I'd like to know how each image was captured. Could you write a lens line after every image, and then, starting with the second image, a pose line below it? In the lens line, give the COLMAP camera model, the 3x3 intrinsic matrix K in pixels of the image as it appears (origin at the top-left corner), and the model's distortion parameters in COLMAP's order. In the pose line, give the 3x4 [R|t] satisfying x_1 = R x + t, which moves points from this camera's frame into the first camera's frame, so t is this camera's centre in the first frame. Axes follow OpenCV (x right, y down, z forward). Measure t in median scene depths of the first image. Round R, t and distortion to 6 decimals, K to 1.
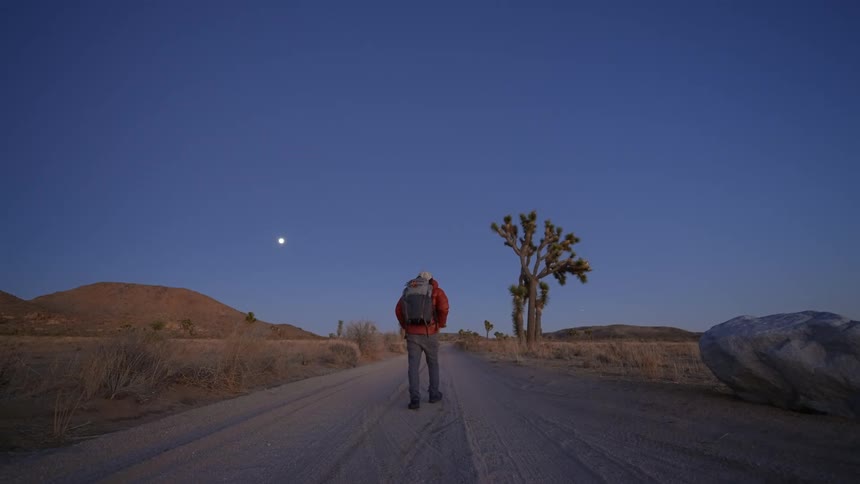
lens RADIAL K [[355.5, 0, 430.0], [0, 355.5, 242.0], [0, 0, 1]] dist [-0.001239, -0.000205]
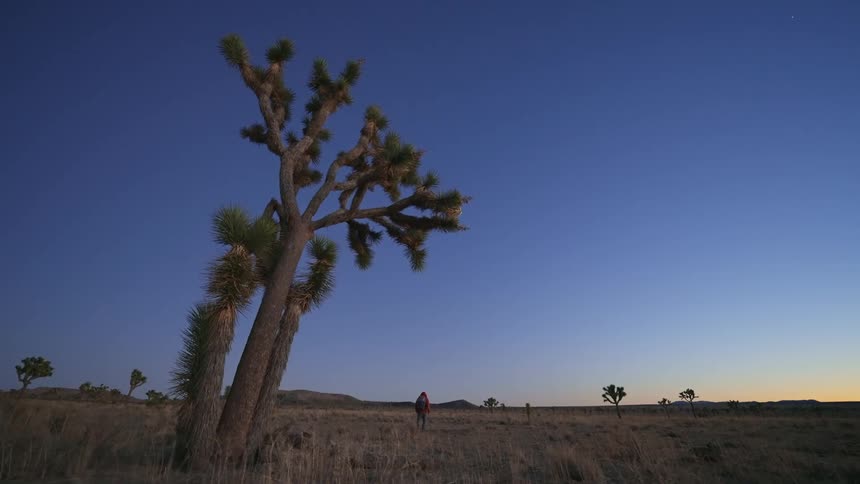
lens RADIAL K [[355.5, 0, 430.0], [0, 355.5, 242.0], [0, 0, 1]] dist [-0.001239, -0.000205]
pose [[0.695838, 0.322546, 0.641696, 0.155736], [-0.215160, 0.946063, -0.242220, 0.170747], [-0.685212, 0.030478, 0.727706, 0.640448]]
